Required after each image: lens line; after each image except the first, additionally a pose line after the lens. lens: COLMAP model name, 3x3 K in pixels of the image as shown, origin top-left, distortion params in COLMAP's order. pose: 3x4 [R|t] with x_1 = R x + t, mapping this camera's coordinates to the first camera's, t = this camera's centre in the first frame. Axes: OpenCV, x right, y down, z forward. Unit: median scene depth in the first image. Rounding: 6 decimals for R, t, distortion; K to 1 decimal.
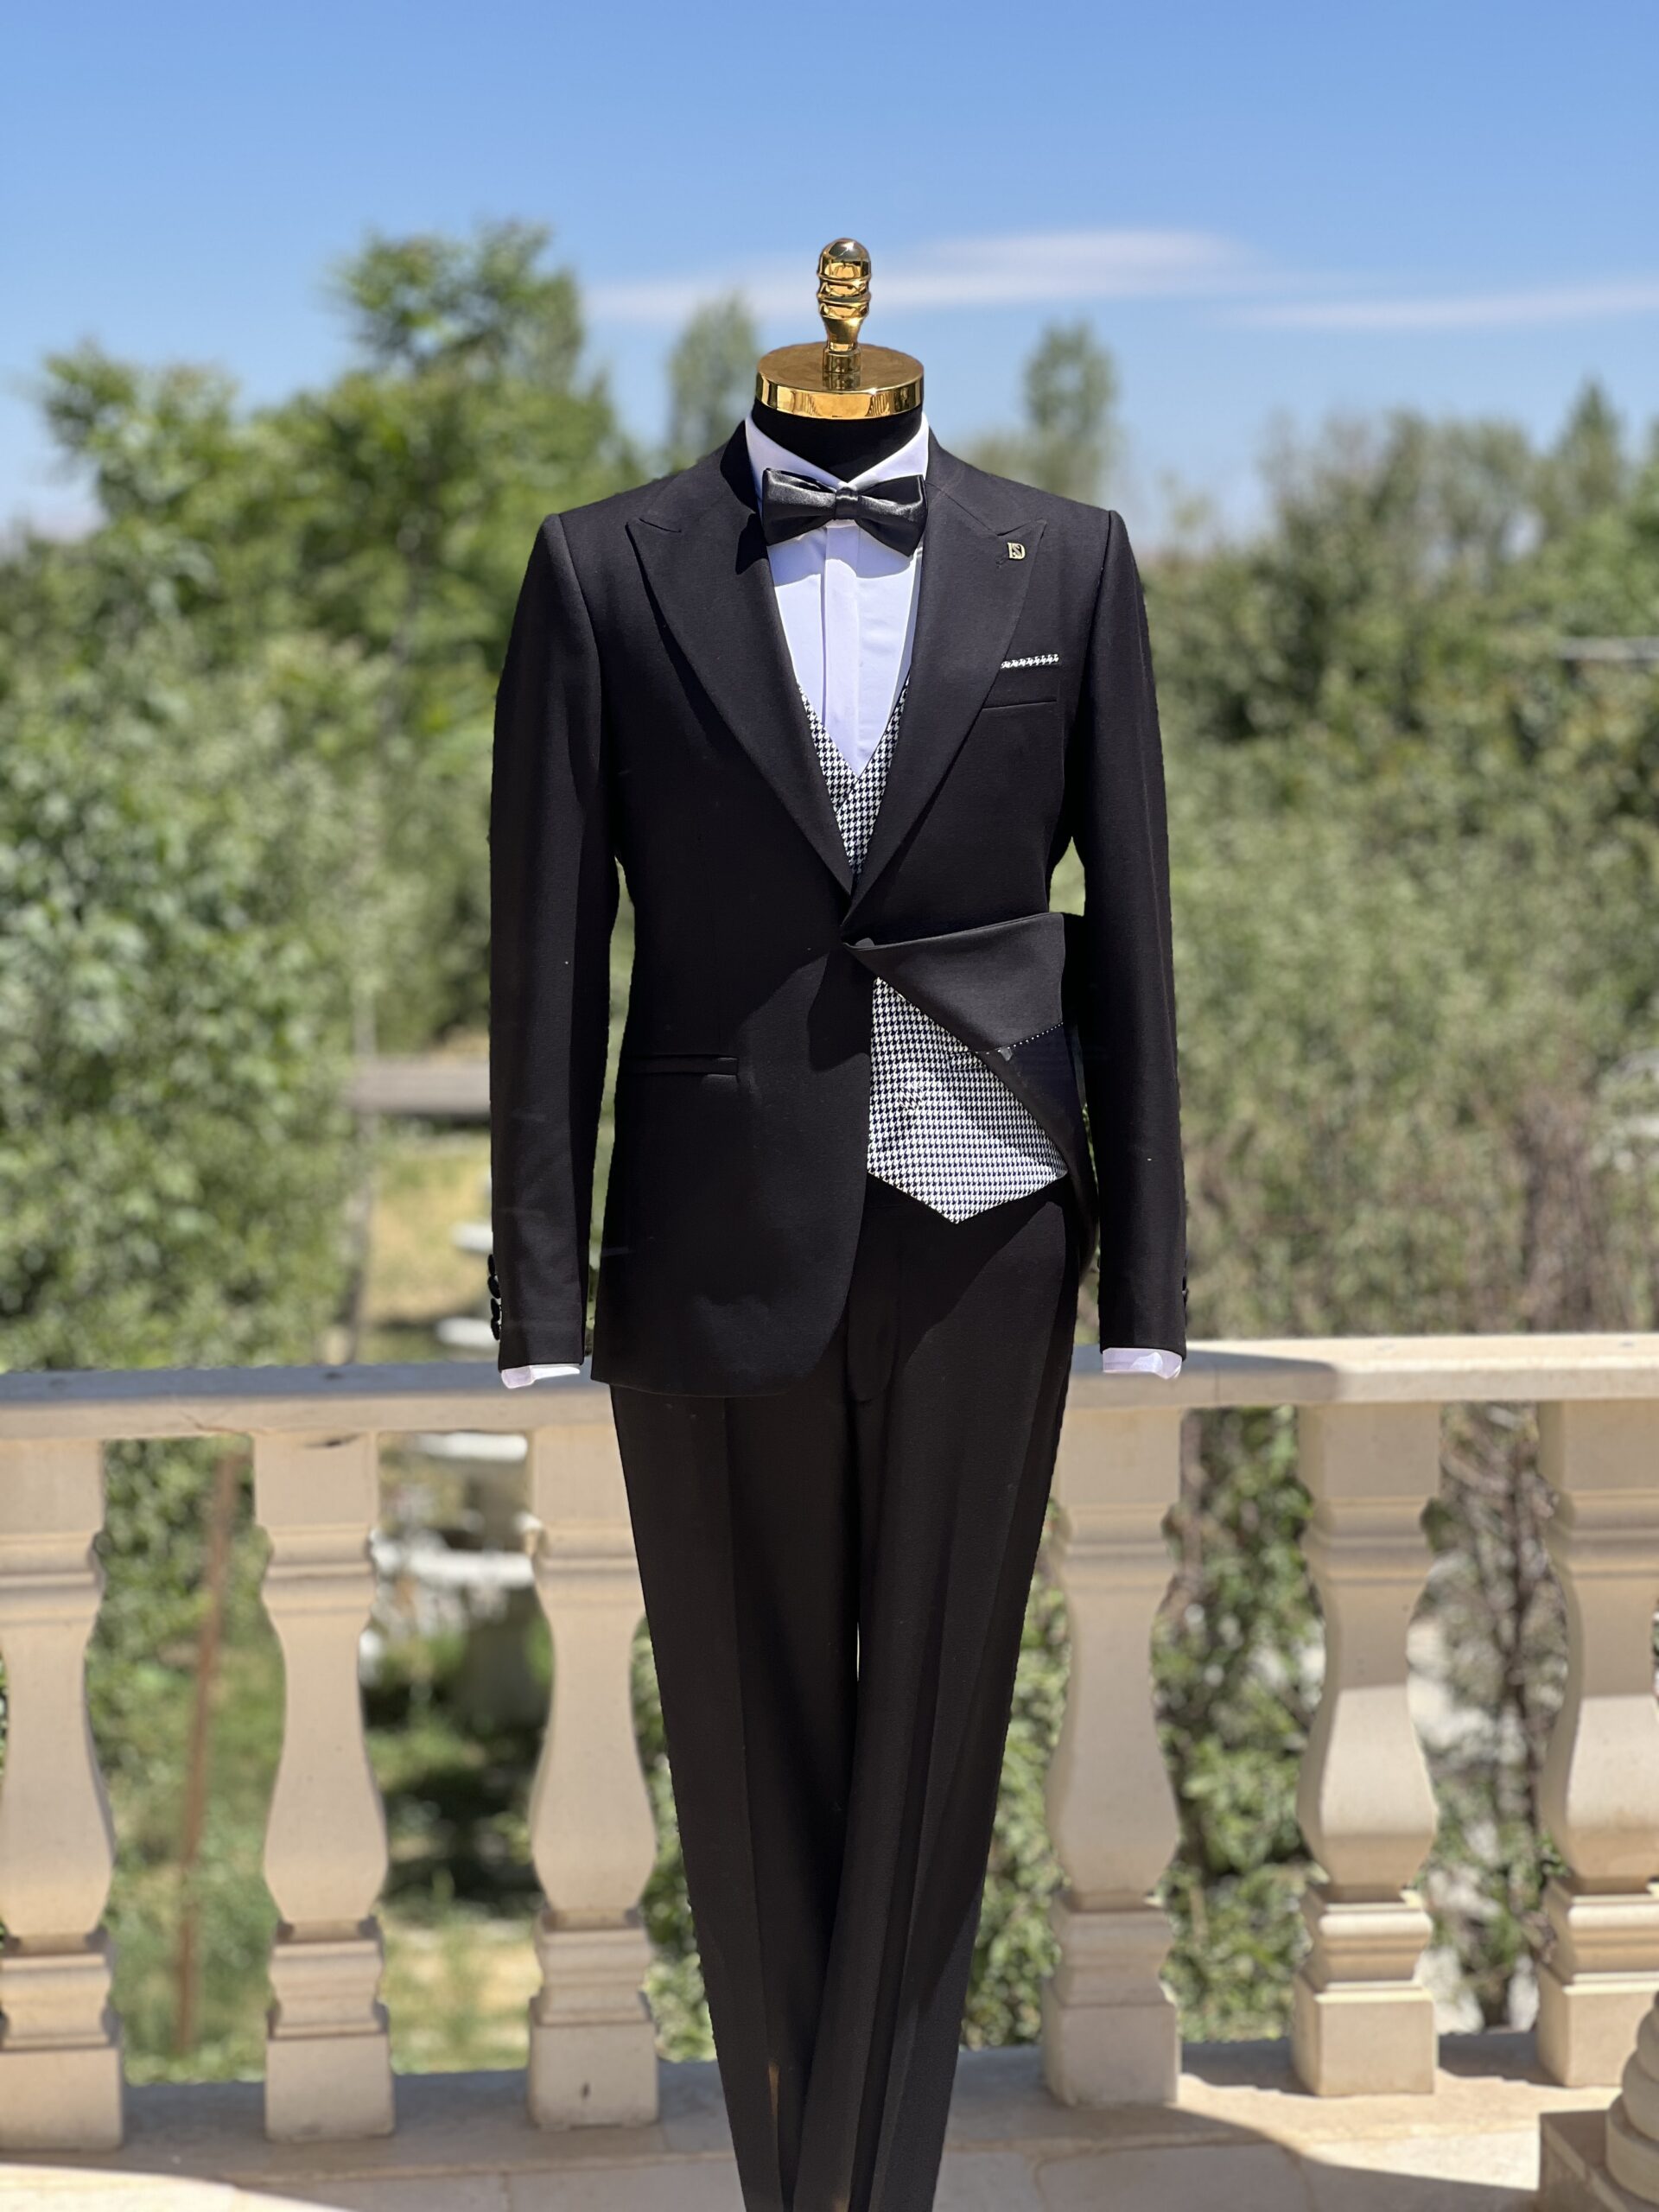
lens RADIAL K [[4905.5, 0, 853.3], [0, 4905.5, 1027.9], [0, 0, 1]] dist [0.022007, 0.000000]
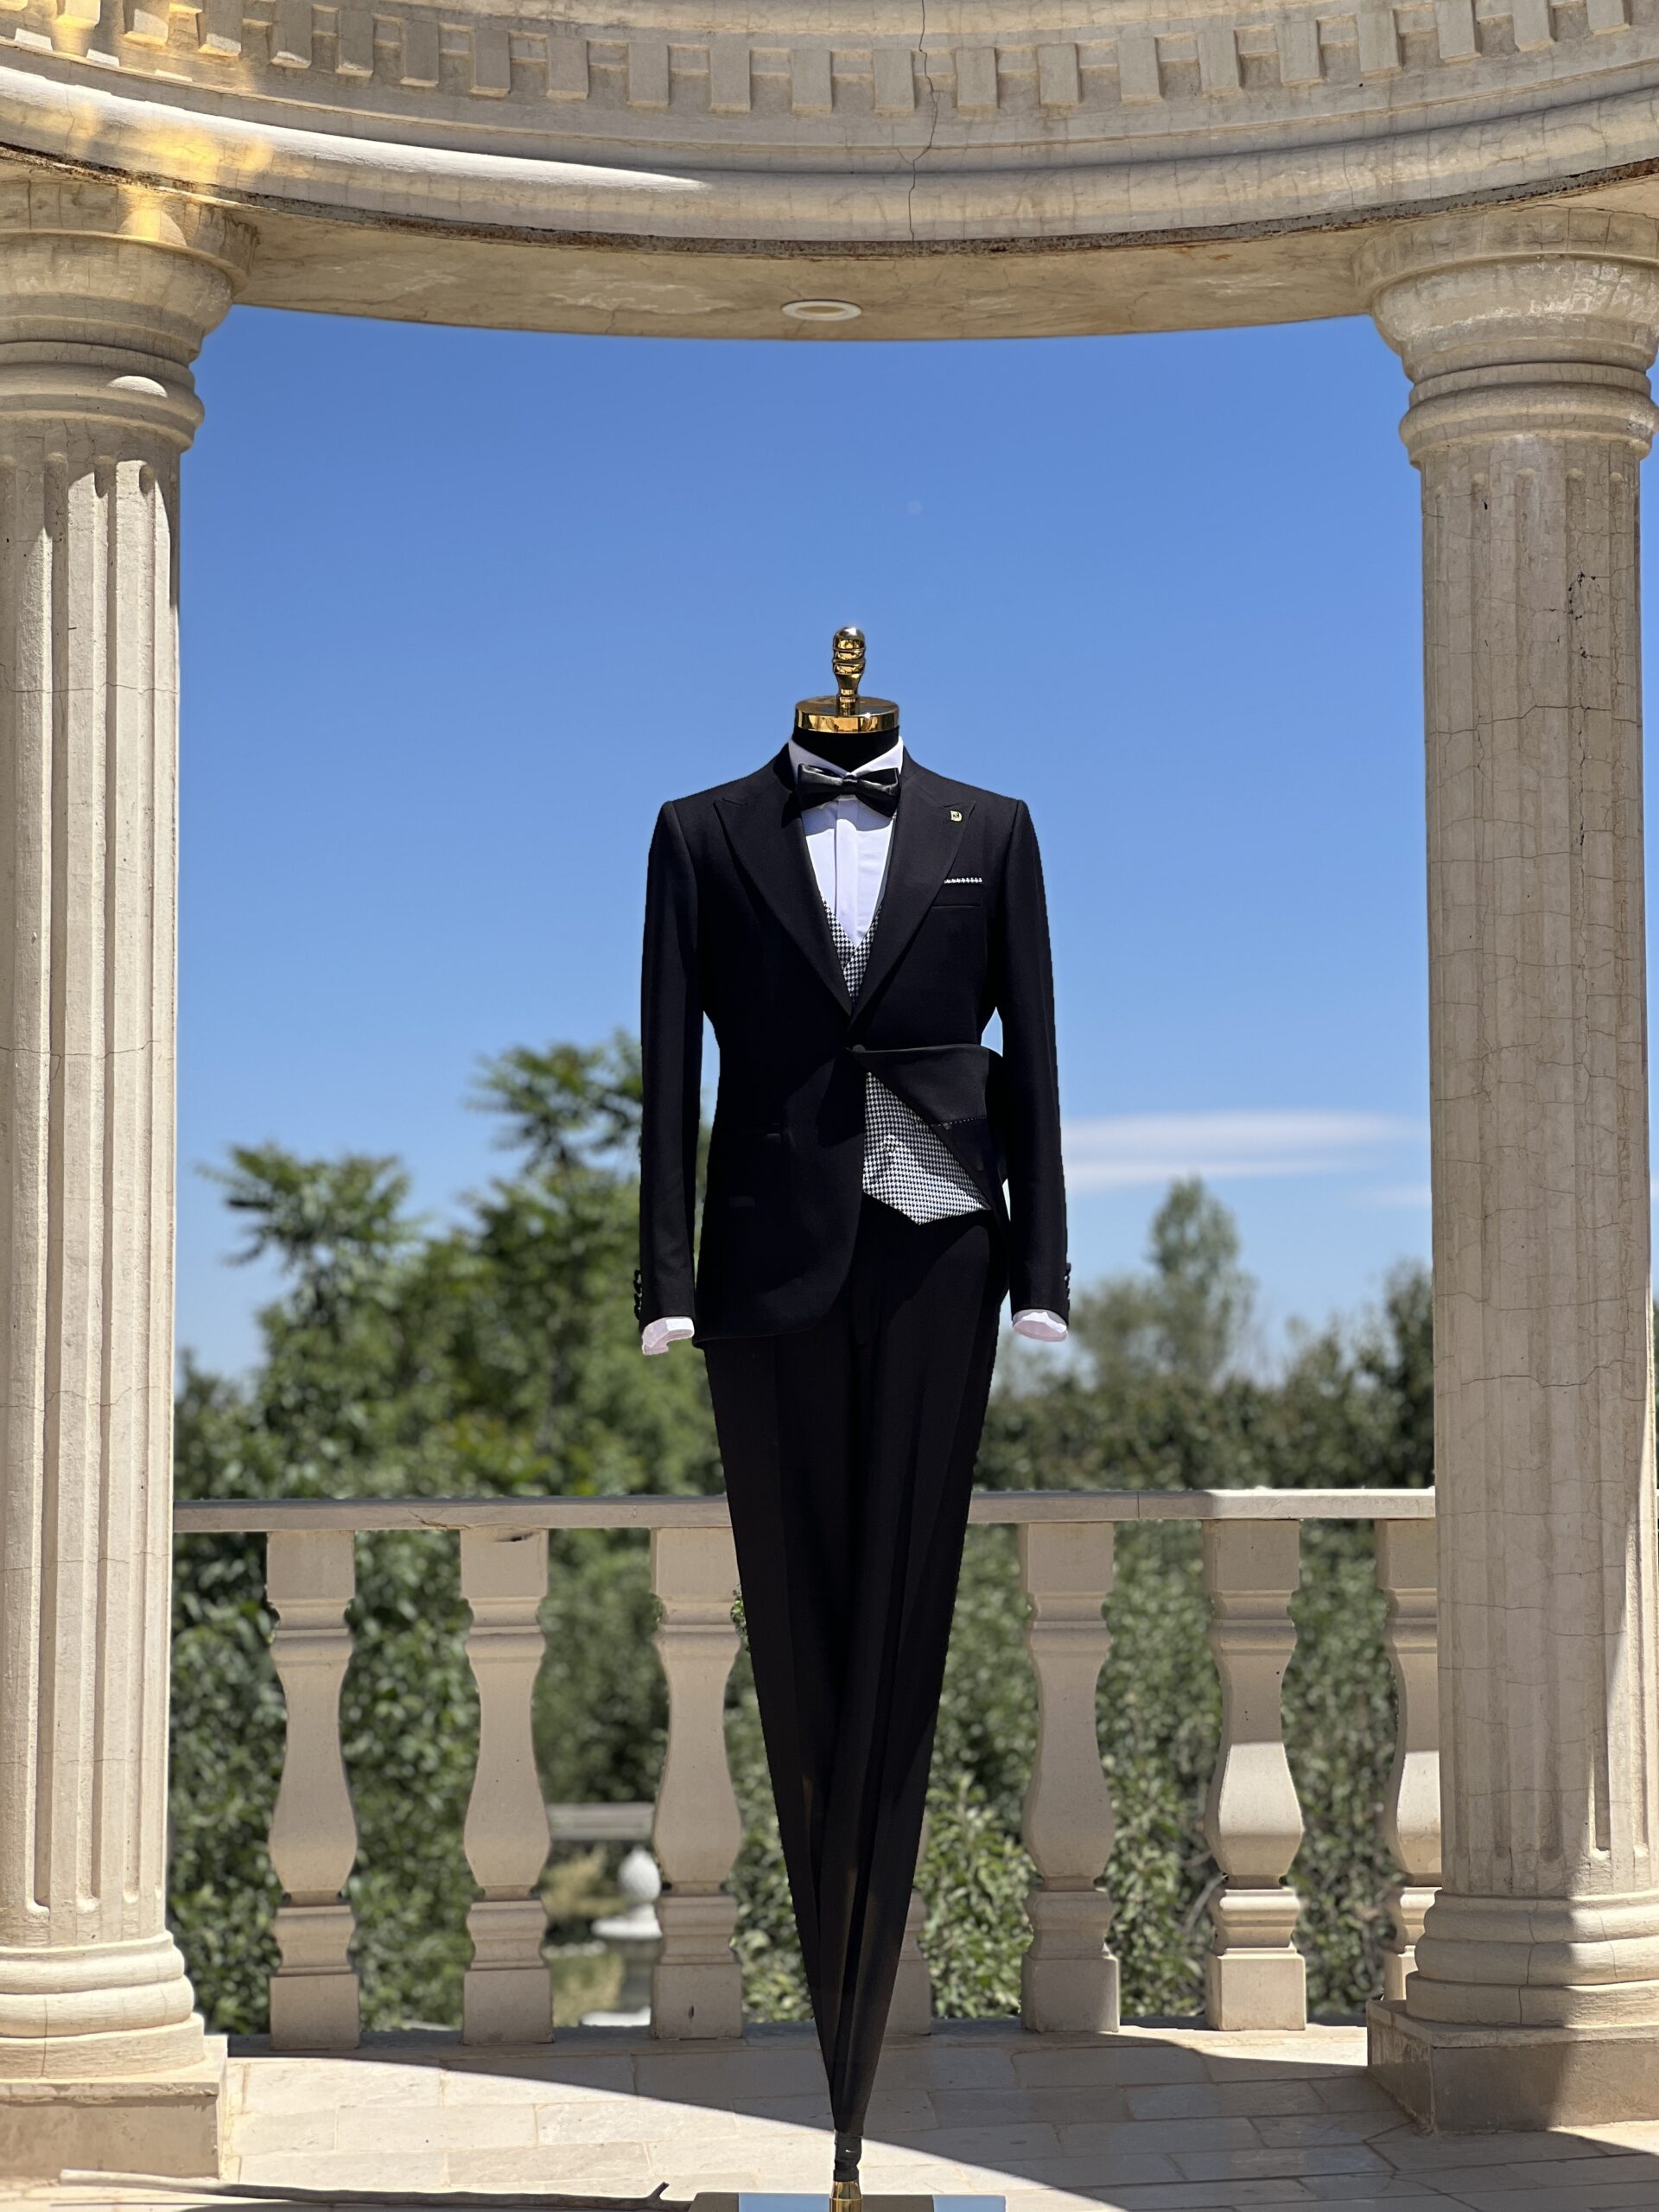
lens RADIAL K [[4905.5, 0, 827.6], [0, 4905.5, 1102.6], [0, 0, 1]] dist [0.022007, 0.000000]
pose [[0.999391, -0.005154, -0.034523, 0.045821], [-0.000639, 0.986171, -0.165727, 0.260153], [0.034900, 0.165648, 0.985567, -0.565070]]
